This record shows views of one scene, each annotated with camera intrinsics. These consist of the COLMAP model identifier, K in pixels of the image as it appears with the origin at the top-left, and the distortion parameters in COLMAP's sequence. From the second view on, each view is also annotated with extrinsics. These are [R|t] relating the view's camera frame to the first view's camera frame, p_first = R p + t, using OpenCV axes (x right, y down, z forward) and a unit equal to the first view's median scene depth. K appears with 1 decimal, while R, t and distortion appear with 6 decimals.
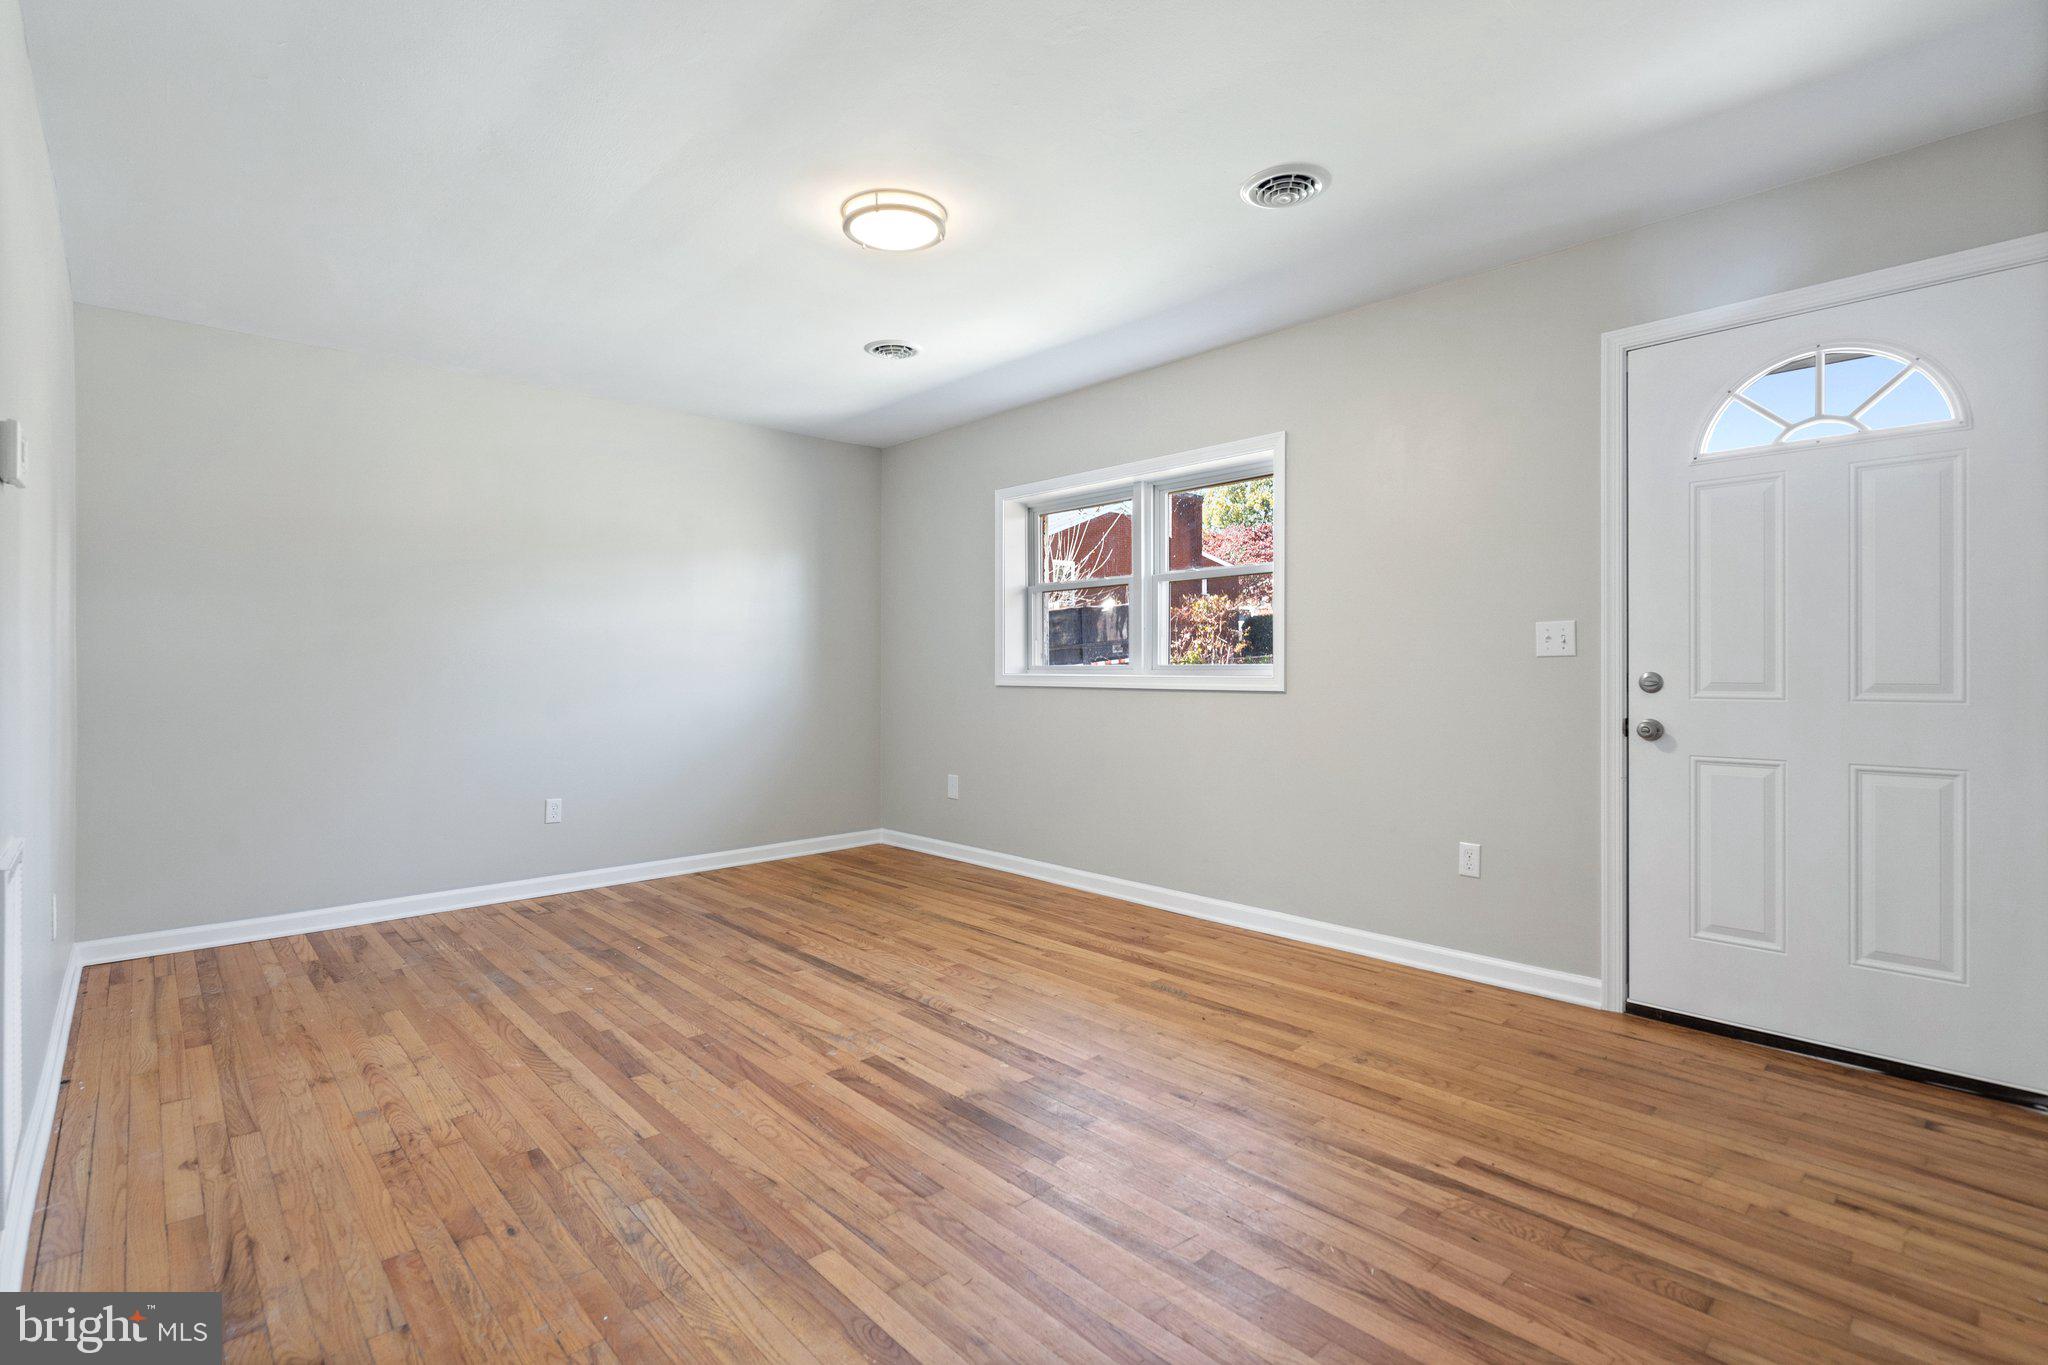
lens RADIAL K [[957.7, 0, 1031.5], [0, 957.7, 669.2], [0, 0, 1]] dist [-0.007109, 0.001885]
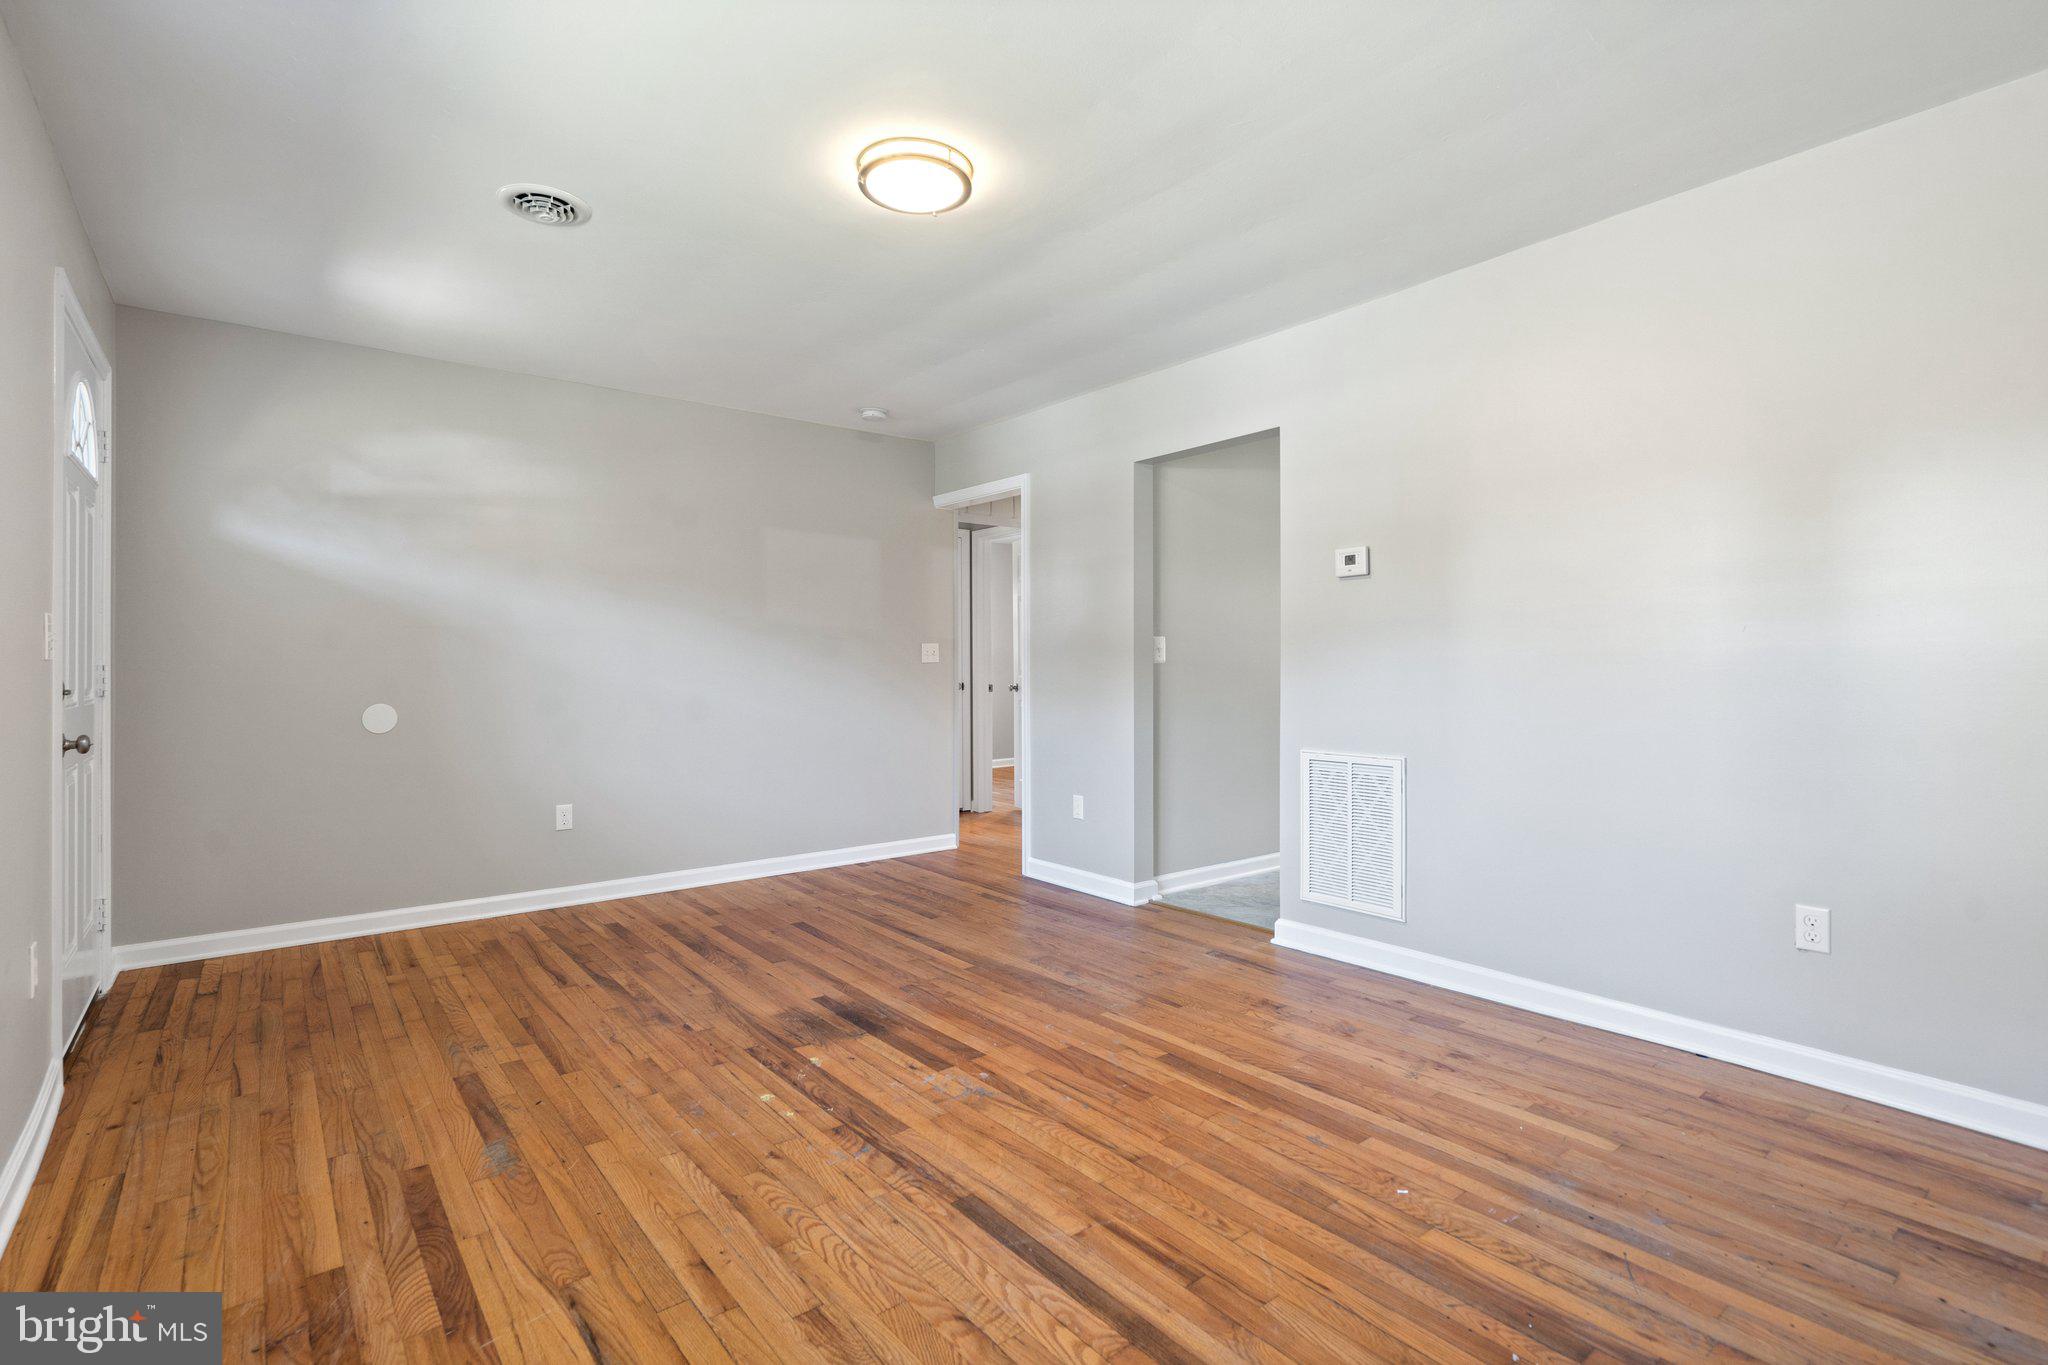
lens RADIAL K [[957.7, 0, 1025.7], [0, 957.7, 668.7], [0, 0, 1]] dist [-0.007109, 0.001885]
pose [[-0.996913, 0.007304, 0.078168, -0.321804], [0.007698, 0.999959, 0.004739, -0.004528], [-0.078130, 0.005326, -0.996929, 1.912475]]
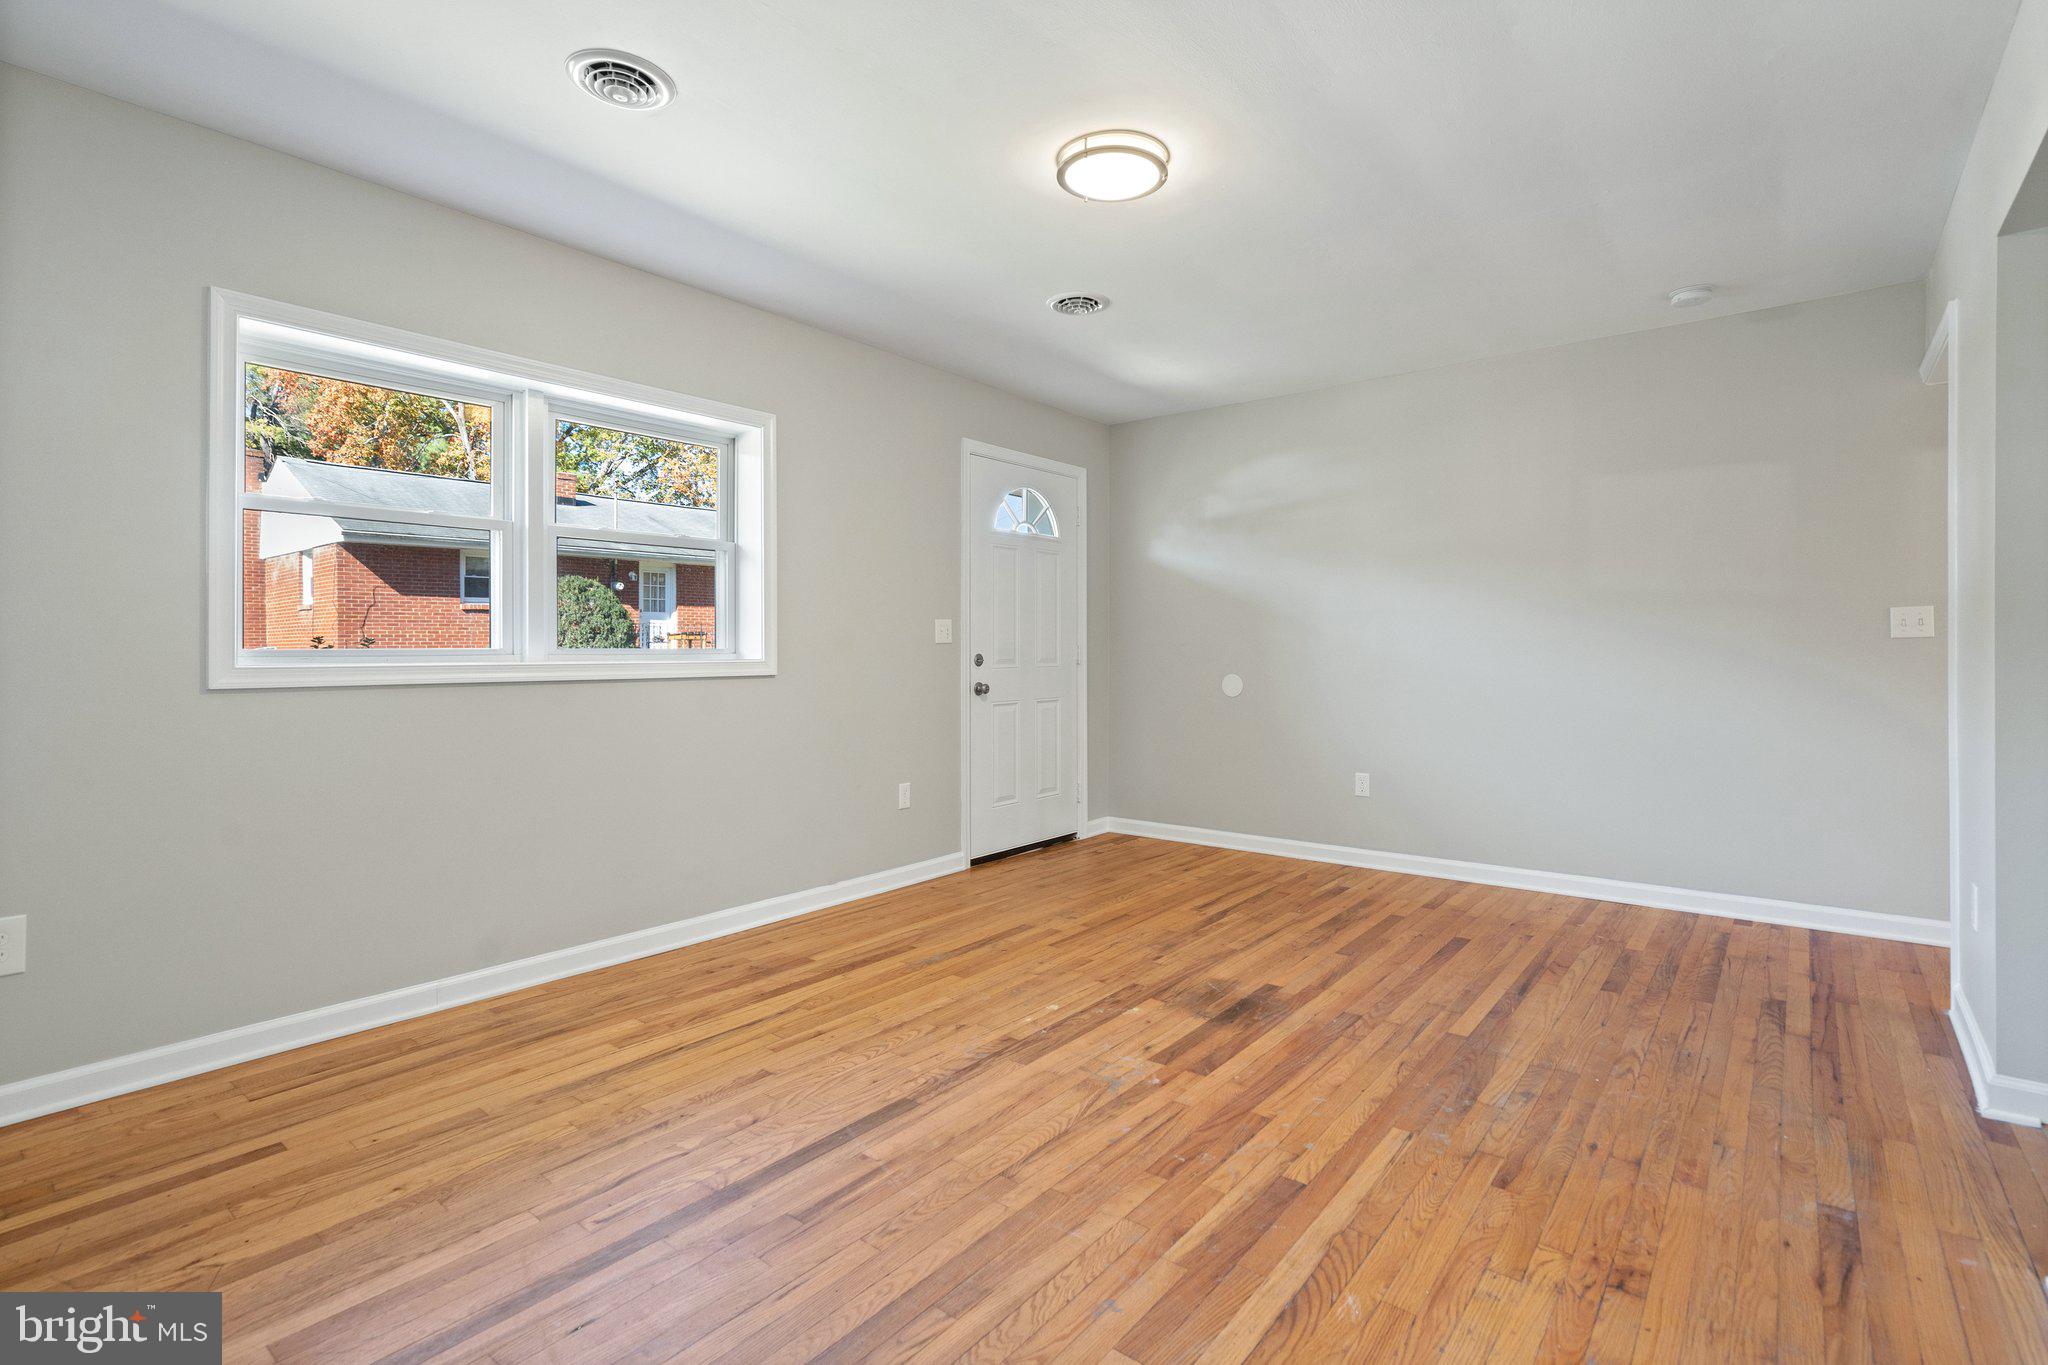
lens RADIAL K [[957.7, 0, 1019.0], [0, 957.7, 648.9], [0, 0, 1]] dist [-0.007109, 0.001885]
pose [[-0.136216, 0.006131, 0.990660, -1.057683], [0.007538, 0.999958, -0.005152, 0.004100], [-0.990650, 0.006766, -0.136257, 1.226909]]
